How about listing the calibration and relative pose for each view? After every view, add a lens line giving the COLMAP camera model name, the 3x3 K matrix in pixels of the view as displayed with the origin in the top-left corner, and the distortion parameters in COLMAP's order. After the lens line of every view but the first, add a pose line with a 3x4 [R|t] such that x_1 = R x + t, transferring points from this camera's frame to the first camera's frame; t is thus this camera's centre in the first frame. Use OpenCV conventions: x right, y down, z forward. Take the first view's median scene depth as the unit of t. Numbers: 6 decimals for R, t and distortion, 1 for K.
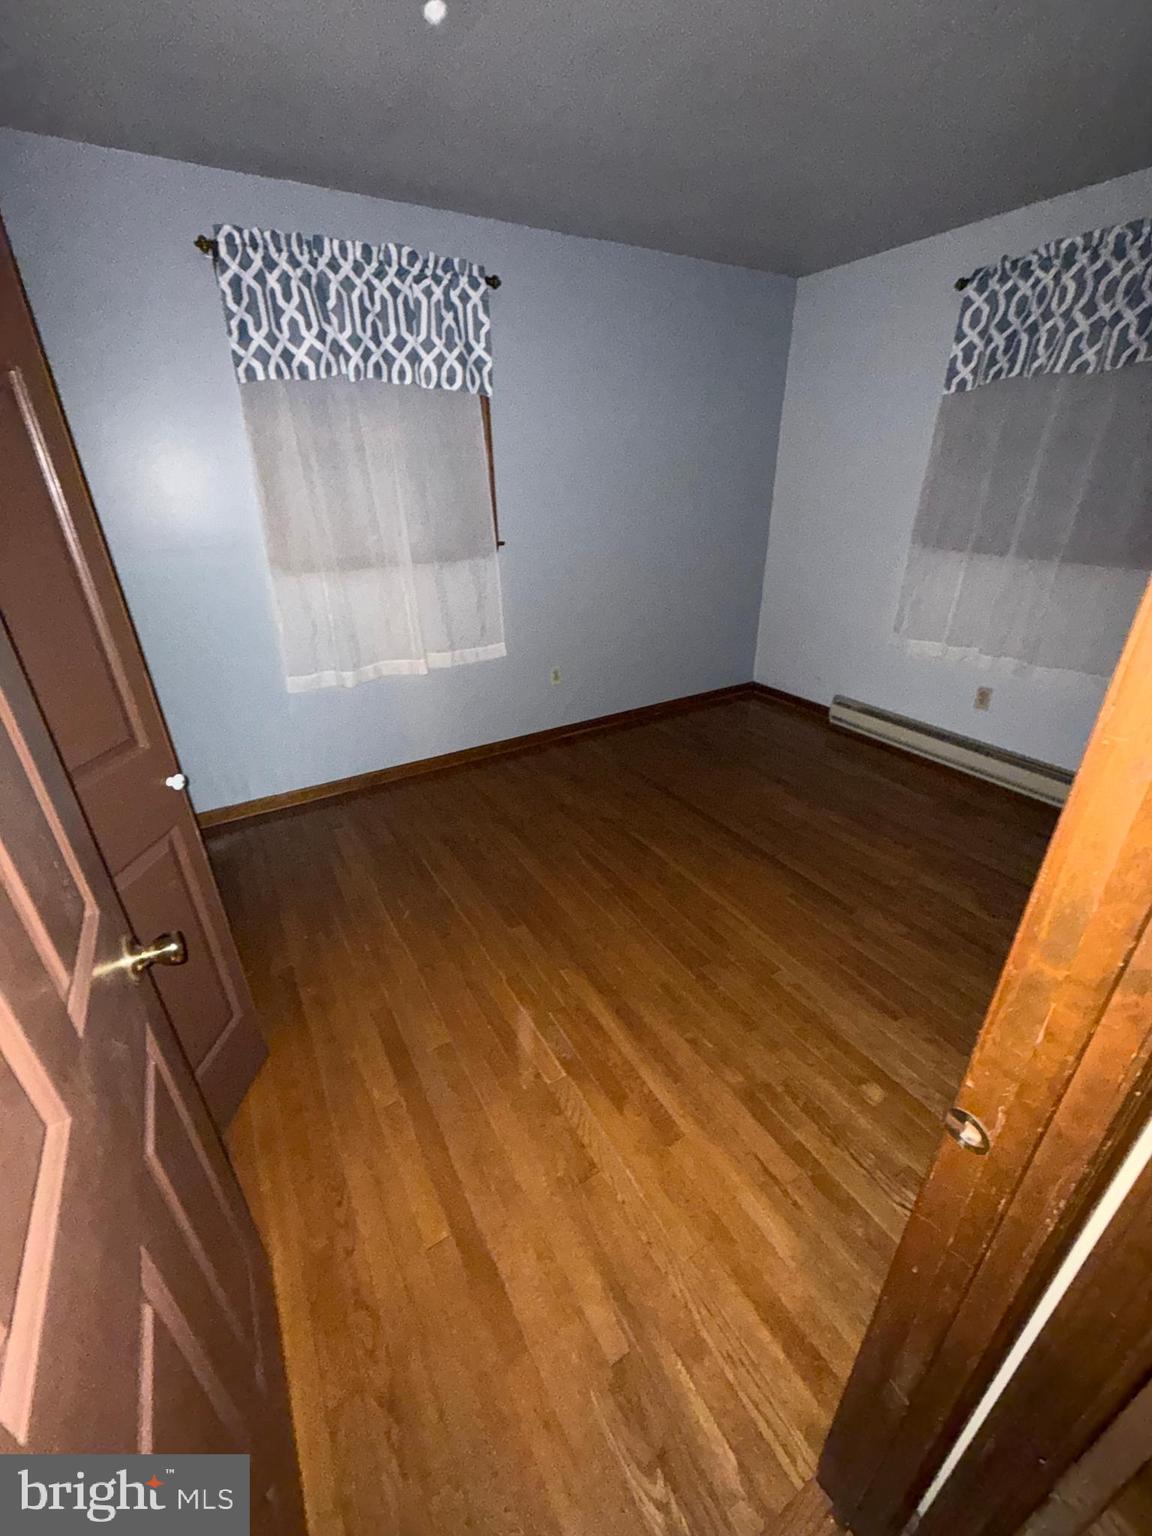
lens RADIAL K [[607.8, 0, 579.1], [0, 607.8, 766.6], [0, 0, 1]] dist [0.003707, -0.000370]
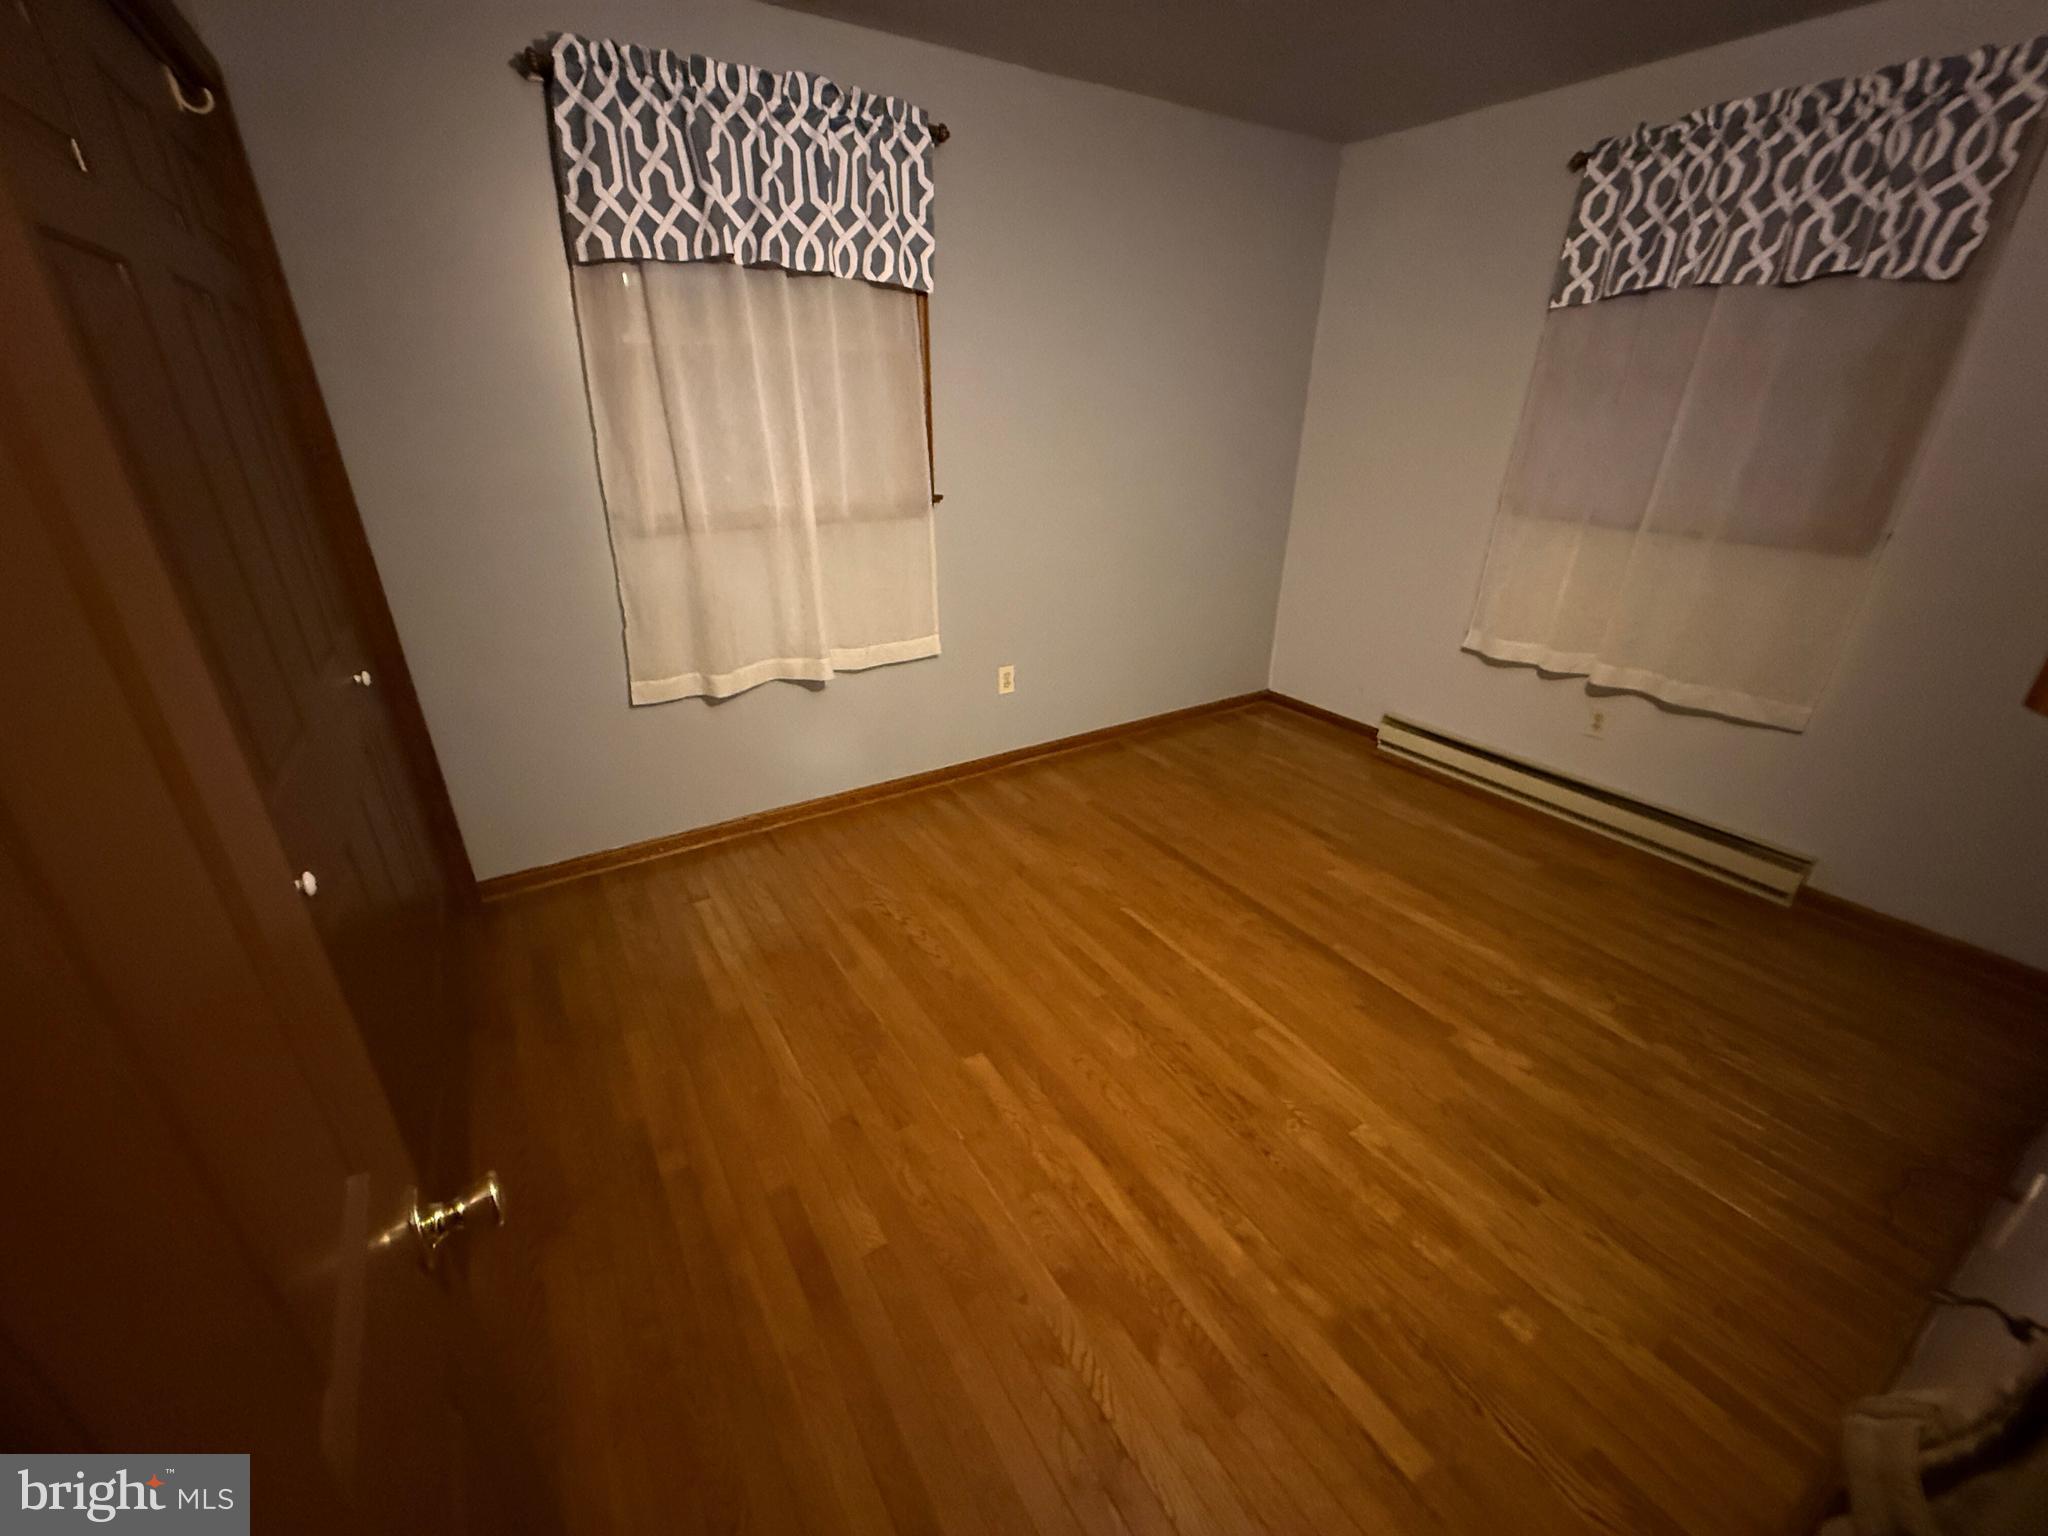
lens RADIAL K [[810.4, 0, 1022.7], [0, 810.4, 772.6], [0, 0, 1]] dist [0.003707, -0.000370]
pose [[0.999459, 0.011991, 0.030633, -0.067163], [-0.011381, 0.999736, -0.019979, -0.032500], [-0.030865, 0.019619, 0.999331, 0.066854]]
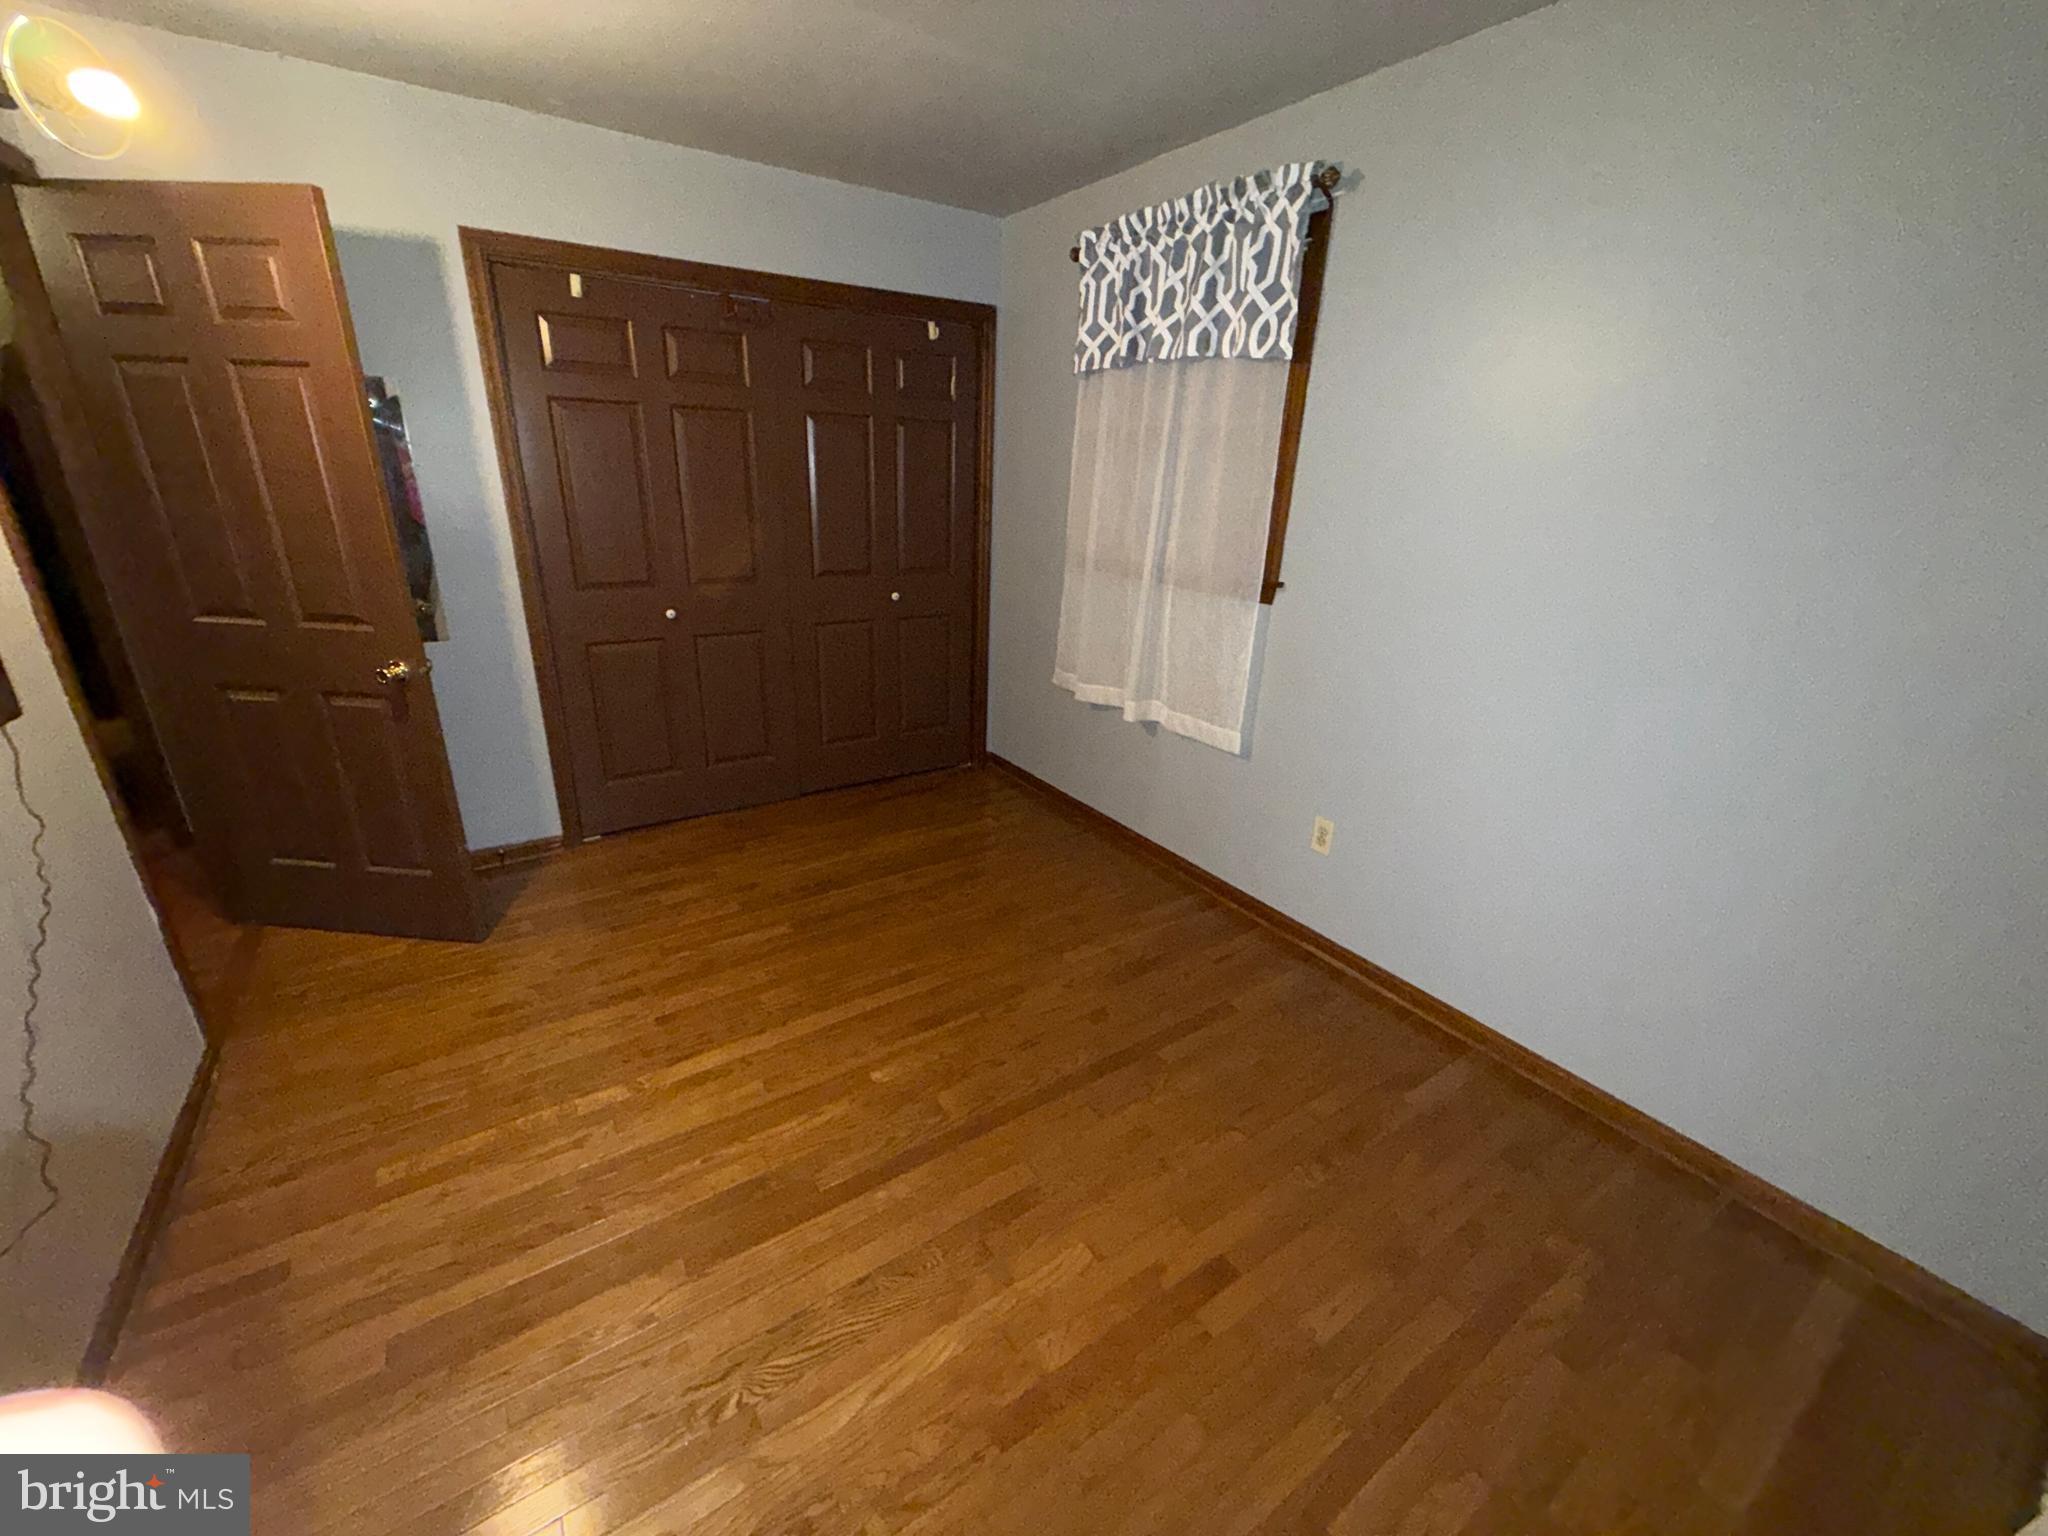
lens RADIAL K [[810.4, 0, 1006.6], [0, 810.4, 775.1], [0, 0, 1]] dist [0.003707, -0.000370]
pose [[0.035115, 0.378769, -0.924825, 0.833823], [-0.463552, 0.826000, 0.320694, -0.413386], [0.885374, 0.417443, 0.204584, 0.808569]]
